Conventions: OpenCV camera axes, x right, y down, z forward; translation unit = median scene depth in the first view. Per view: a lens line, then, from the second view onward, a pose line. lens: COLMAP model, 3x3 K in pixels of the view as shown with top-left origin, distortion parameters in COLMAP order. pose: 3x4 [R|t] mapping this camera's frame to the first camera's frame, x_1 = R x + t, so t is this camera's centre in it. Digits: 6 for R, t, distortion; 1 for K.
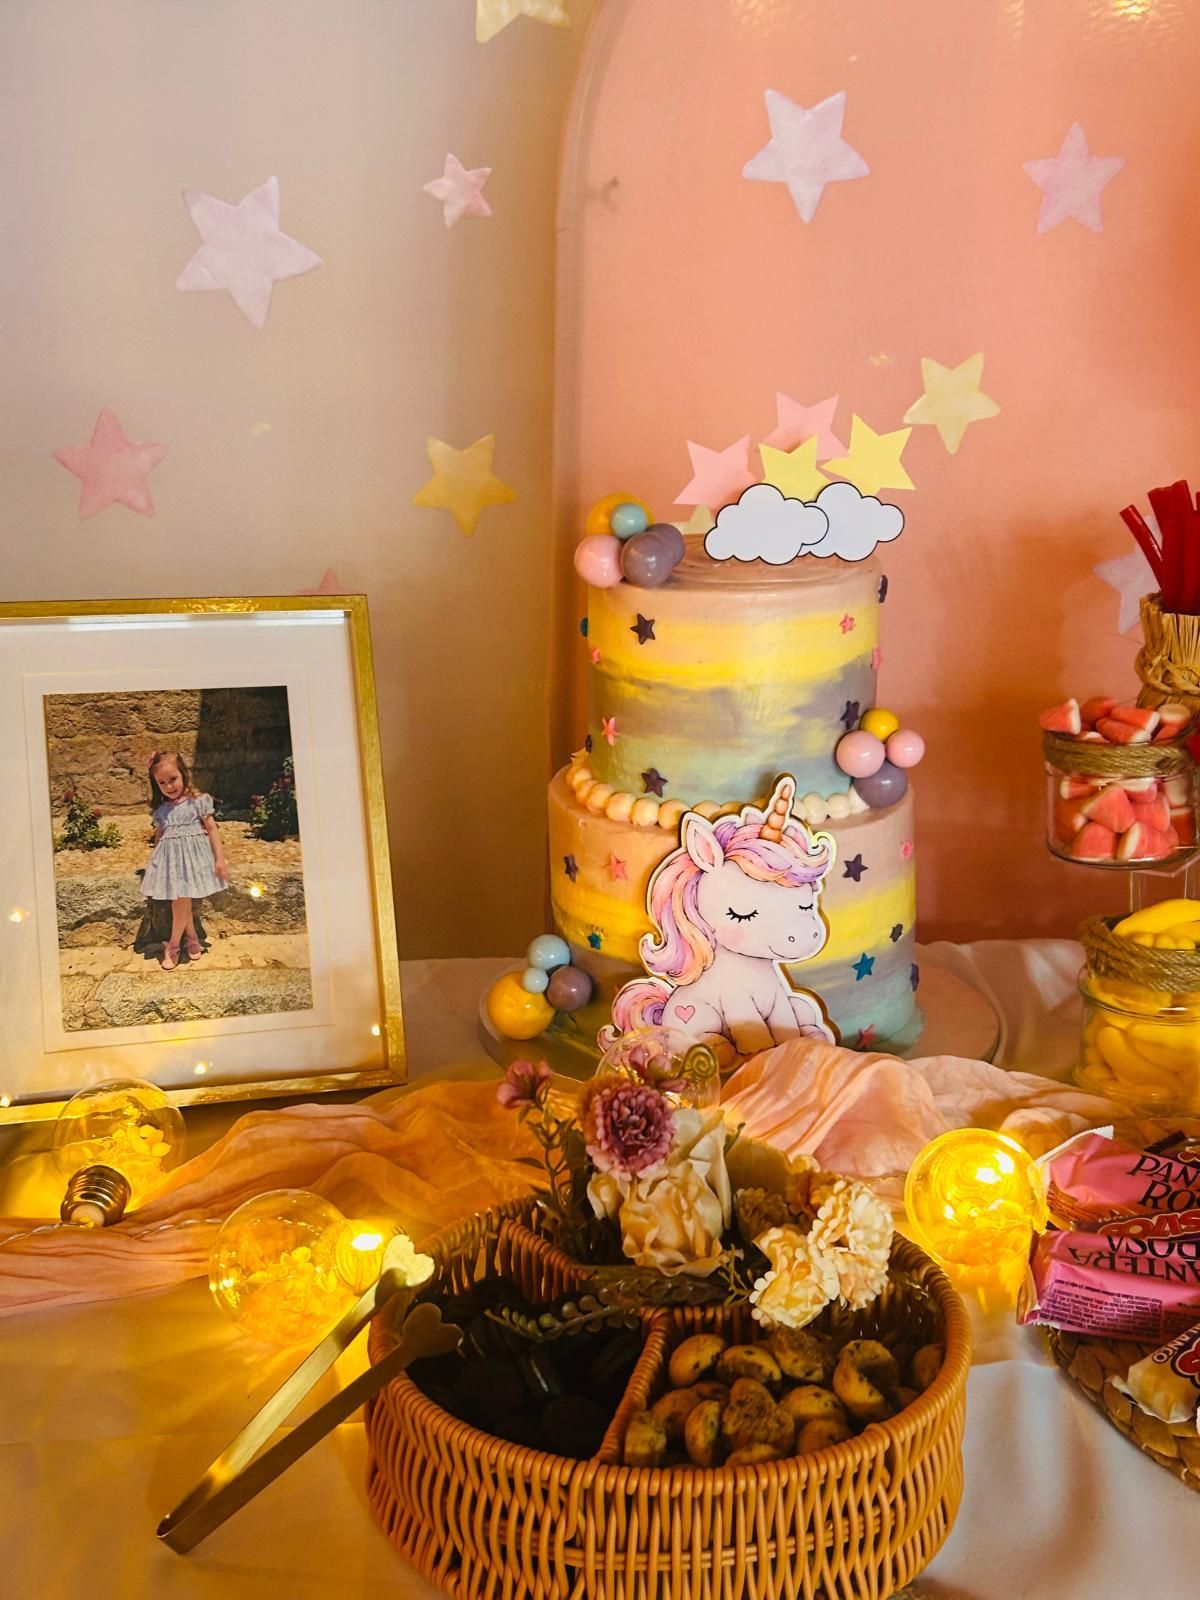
lens RADIAL K [[1946.1, 0, 645.0], [0, 1946.1, 779.2], [0, 0, 1]] dist [0.089926, -0.172109]
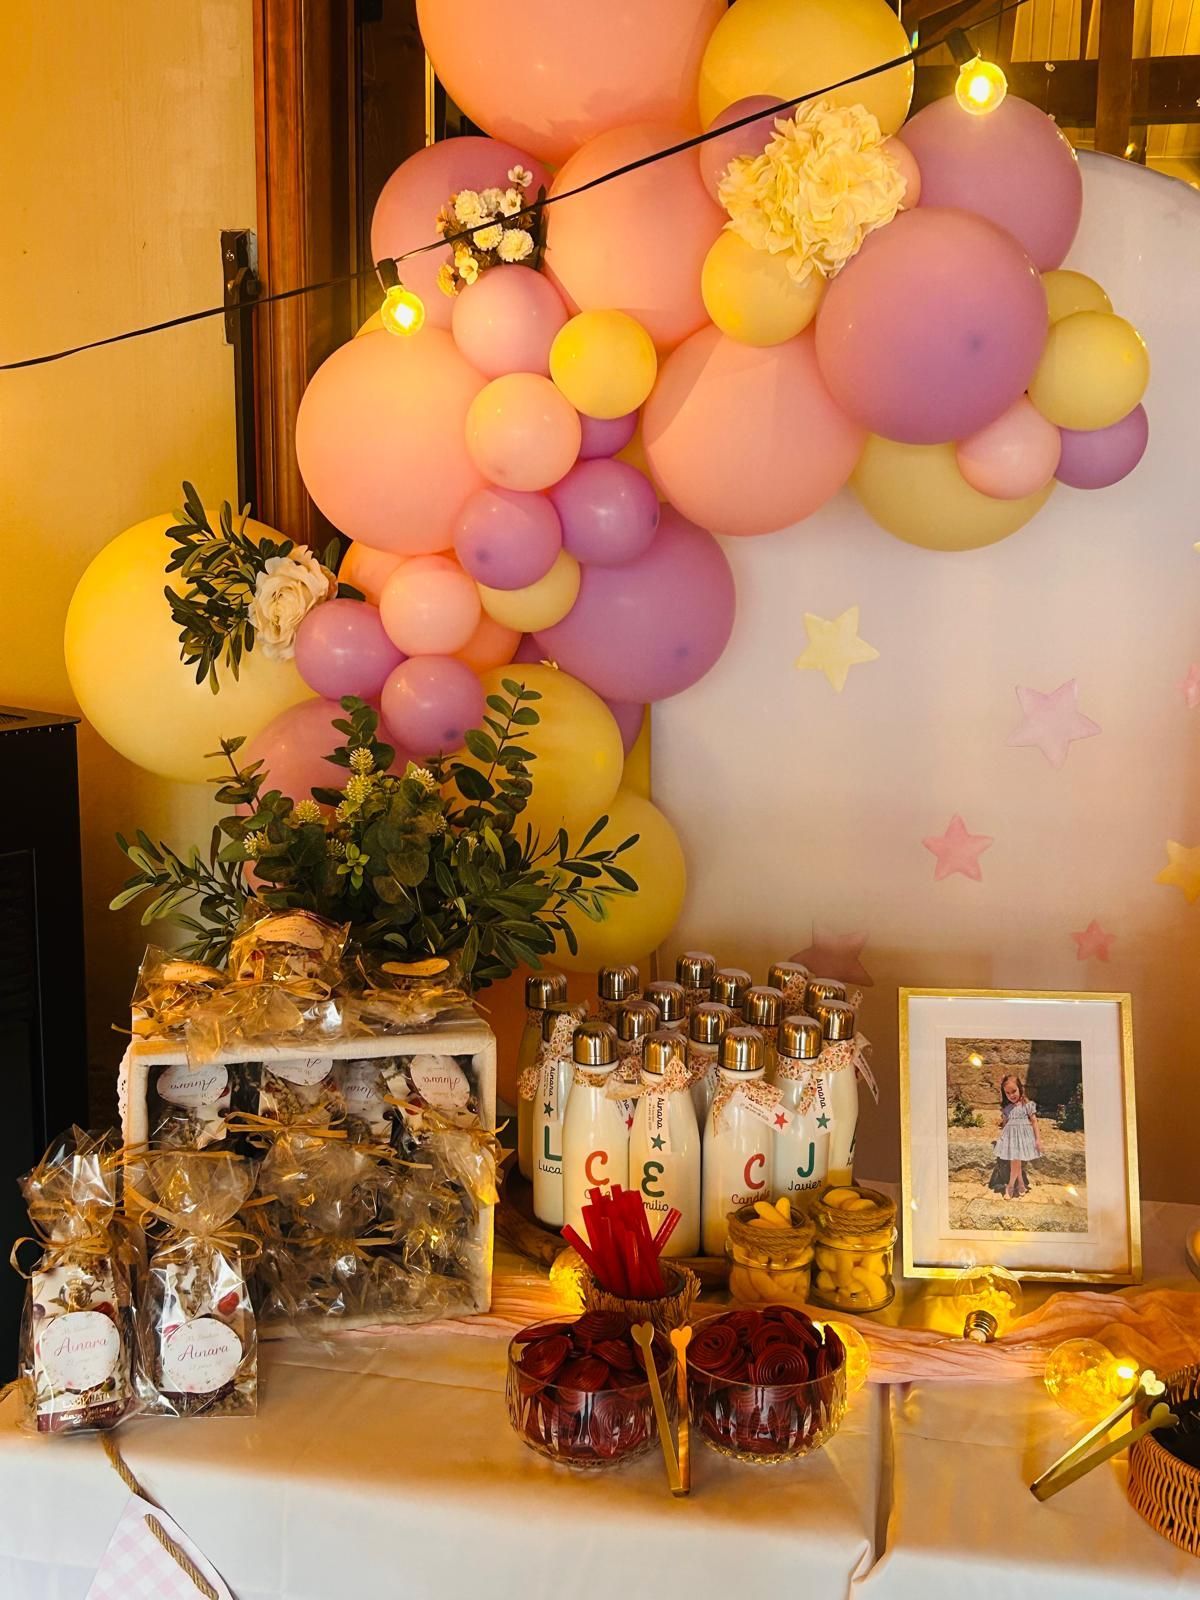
lens RADIAL K [[1946.1, 0, 645.0], [0, 1946.1, 779.2], [0, 0, 1]] dist [0.089926, -0.172109]
pose [[0.937376, 0.045414, -0.345346, 0.049306], [-0.067373, 0.996380, -0.051843, -0.184336], [0.341741, 0.071864, 0.937042, -0.878548]]
